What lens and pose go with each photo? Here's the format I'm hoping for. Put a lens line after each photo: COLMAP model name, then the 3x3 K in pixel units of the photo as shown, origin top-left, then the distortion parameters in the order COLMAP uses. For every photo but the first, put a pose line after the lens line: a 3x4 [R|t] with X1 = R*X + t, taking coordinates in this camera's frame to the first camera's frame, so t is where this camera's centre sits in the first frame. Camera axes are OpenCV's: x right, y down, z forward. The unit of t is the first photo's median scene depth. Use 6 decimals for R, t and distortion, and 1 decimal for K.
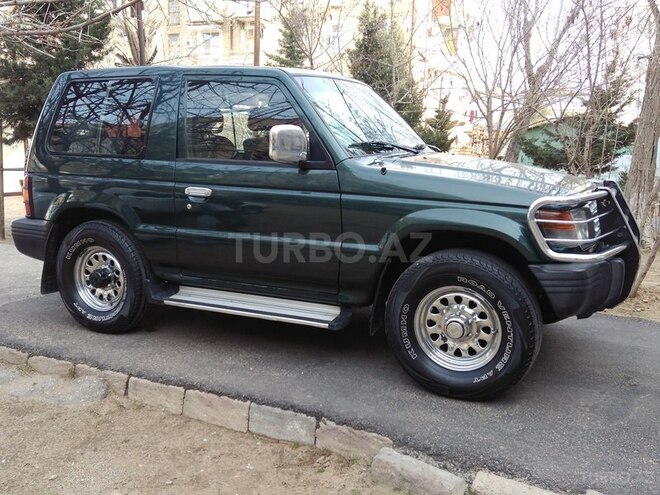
lens RADIAL K [[714.7, 0, 330.0], [0, 714.7, 247.5], [0, 0, 1]] dist [0.102754, -0.027772]
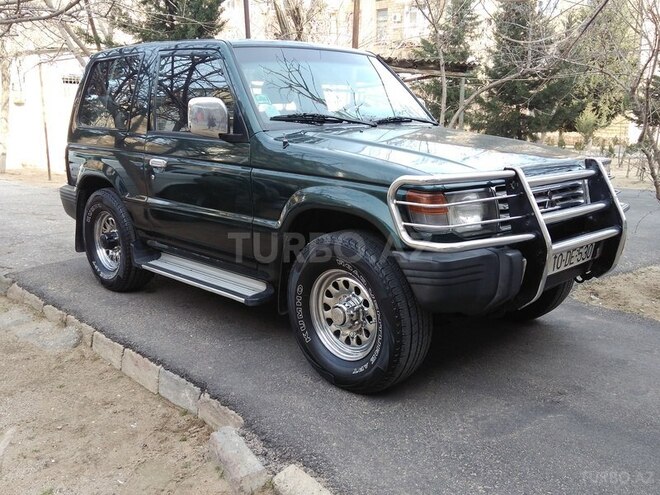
lens RADIAL K [[714.7, 0, 330.0], [0, 714.7, 247.5], [0, 0, 1]] dist [0.102754, -0.027772]
pose [[0.923421, 0.061449, -0.378836, 0.496802], [-0.048418, 0.997865, 0.043839, -0.014458], [0.380721, -0.022140, 0.924425, 0.129221]]
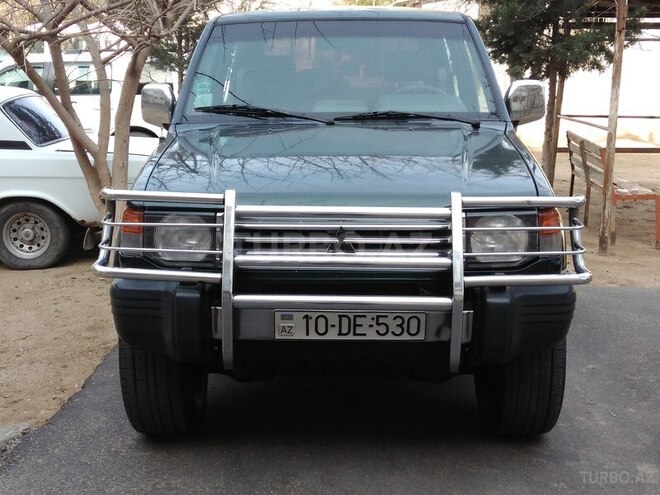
lens RADIAL K [[714.7, 0, 330.0], [0, 714.7, 247.5], [0, 0, 1]] dist [0.102754, -0.027772]
pose [[0.350752, 0.215906, -0.911240, 1.002374], [-0.137729, 0.974372, 0.177850, -0.158390], [0.926285, 0.063123, 0.371499, 0.820731]]
